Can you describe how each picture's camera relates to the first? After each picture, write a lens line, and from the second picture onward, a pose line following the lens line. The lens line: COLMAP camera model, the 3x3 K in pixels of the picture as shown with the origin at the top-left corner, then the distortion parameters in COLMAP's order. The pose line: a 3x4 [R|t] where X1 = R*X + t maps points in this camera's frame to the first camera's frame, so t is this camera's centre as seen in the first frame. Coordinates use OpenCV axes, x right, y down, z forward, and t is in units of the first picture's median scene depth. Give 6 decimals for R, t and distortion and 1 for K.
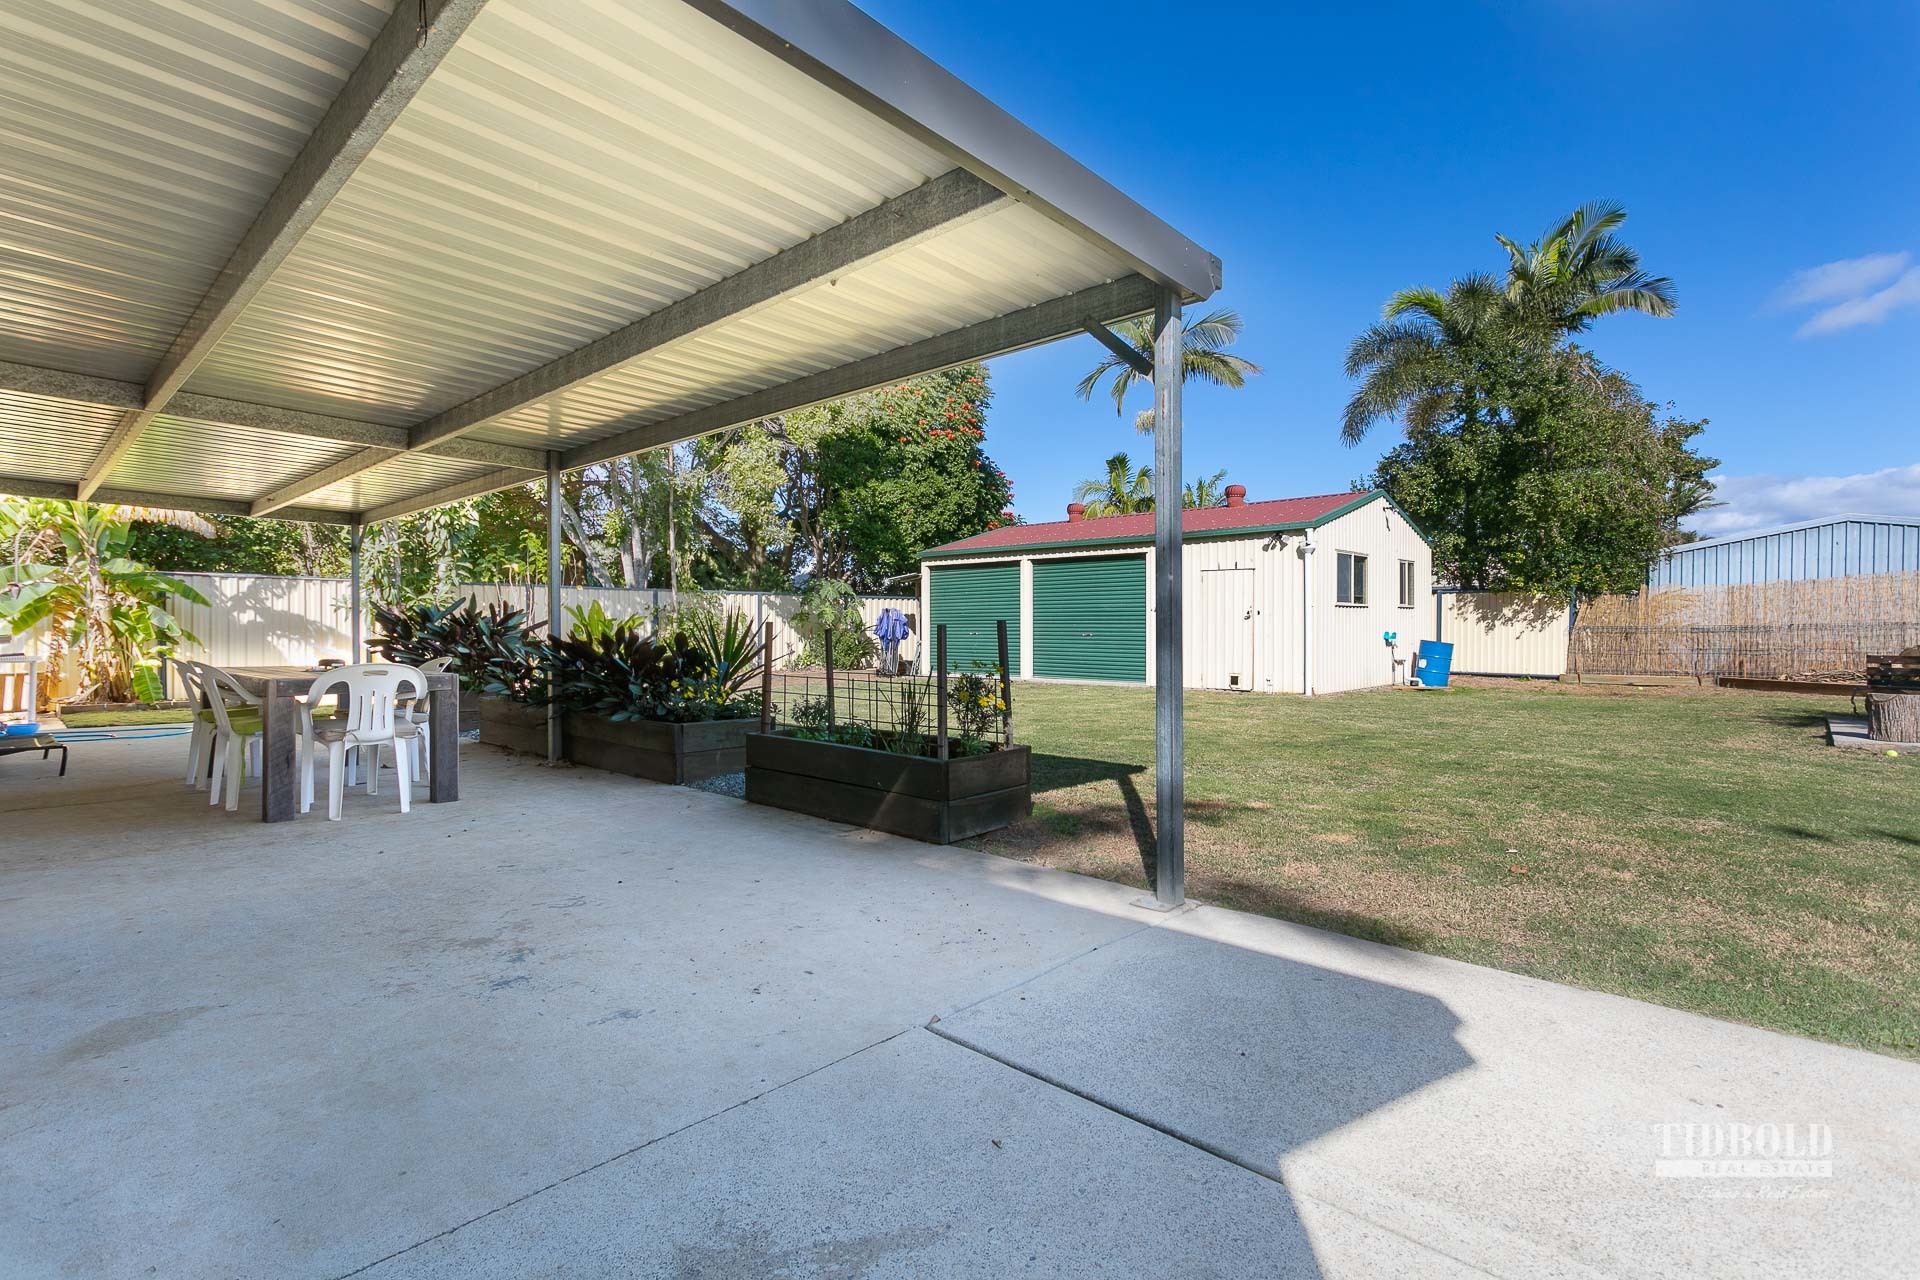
lens RADIAL K [[898.5, 0, 959.0], [0, 898.5, 627.8], [0, 0, 1]] dist [0.002091, 0.000501]
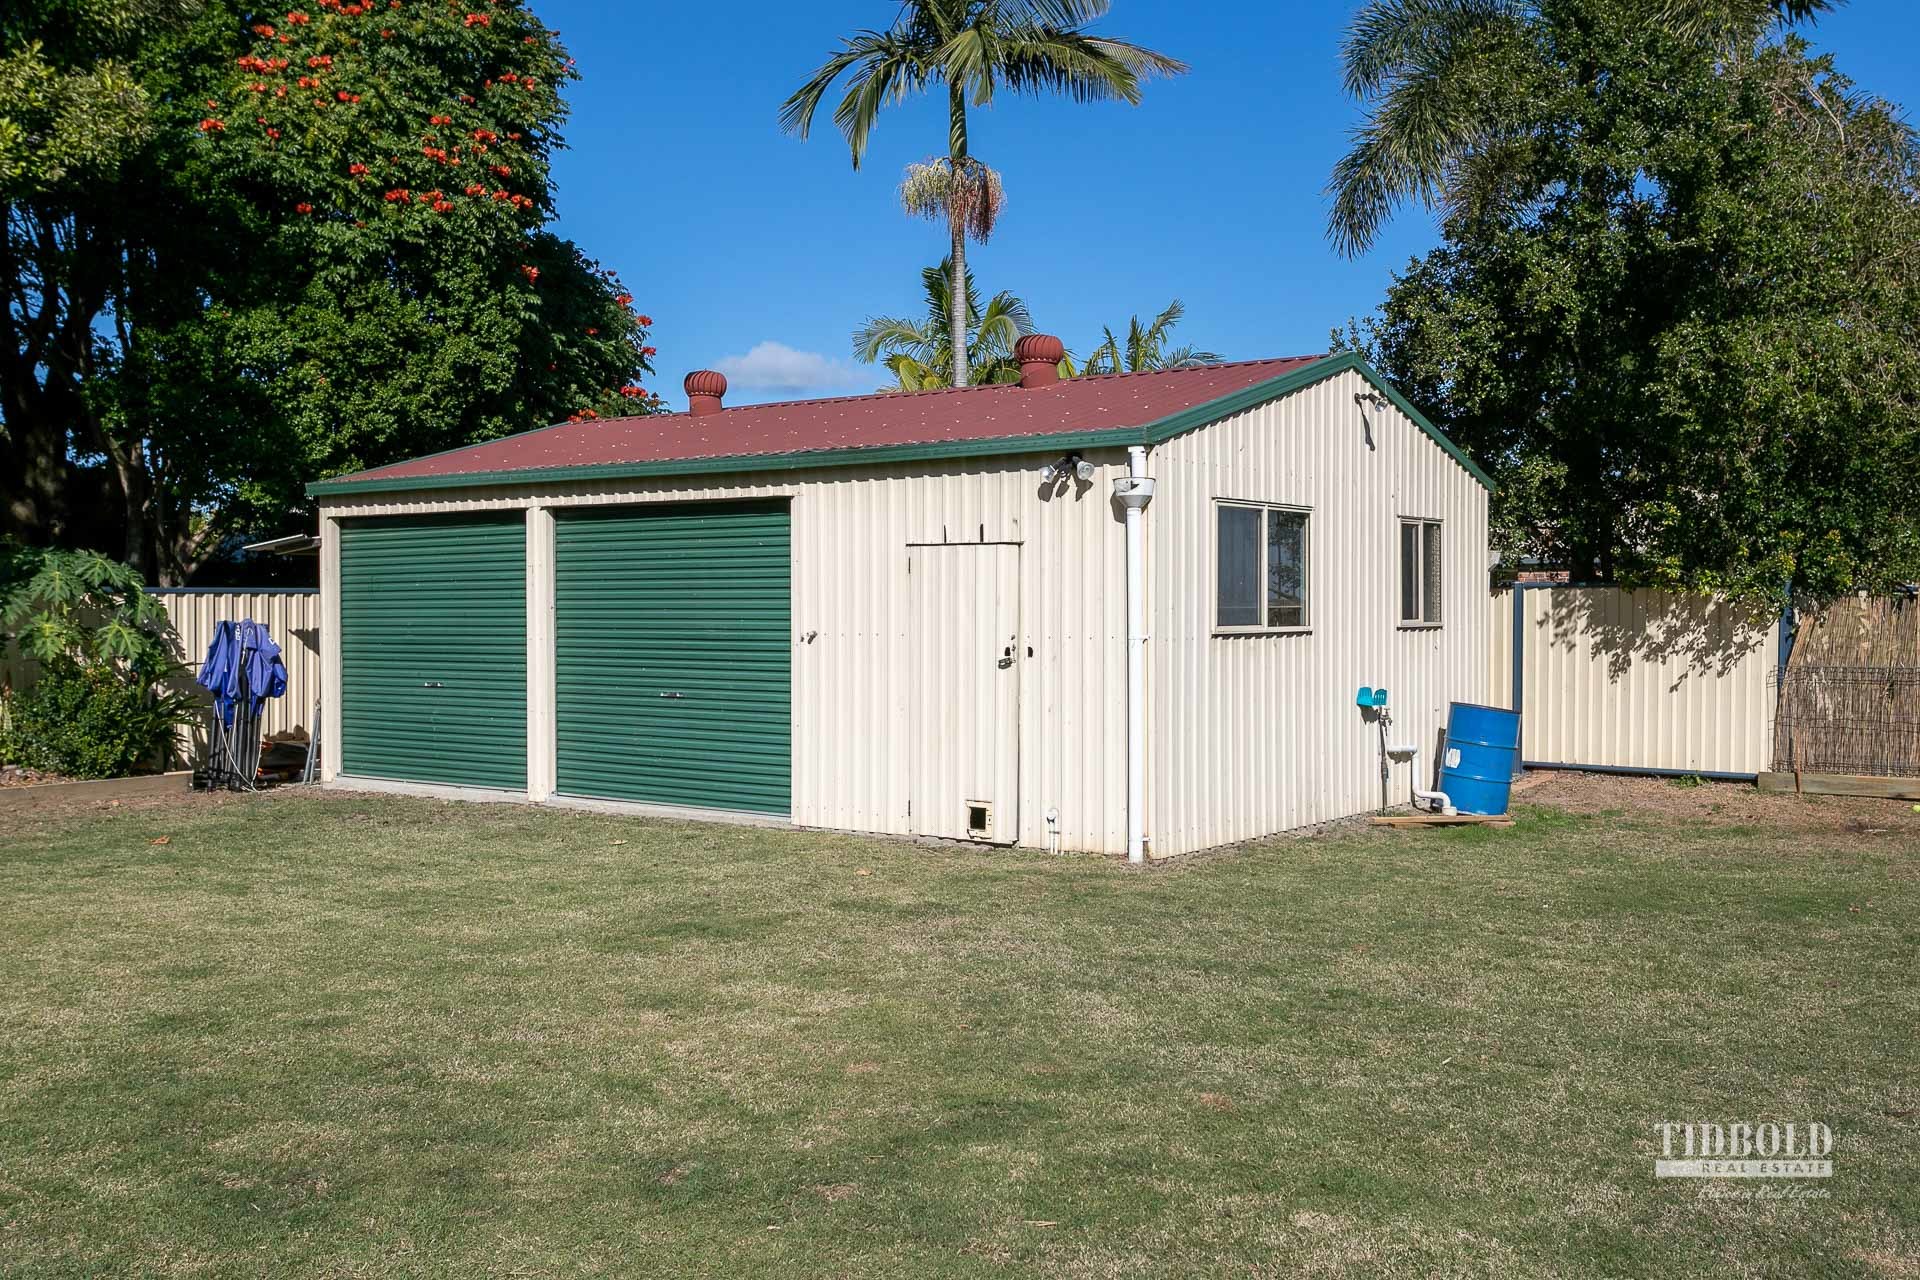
lens RADIAL K [[1827.4, 0, 961.5], [0, 1827.4, 639.9], [0, 0, 1]] dist [0.000717, 0.000000]
pose [[0.991007, -0.001384, 0.133802, 0.152541], [-0.000147, 0.999935, 0.011430, -0.025063], [-0.133810, -0.011347, 0.990942, 0.150976]]
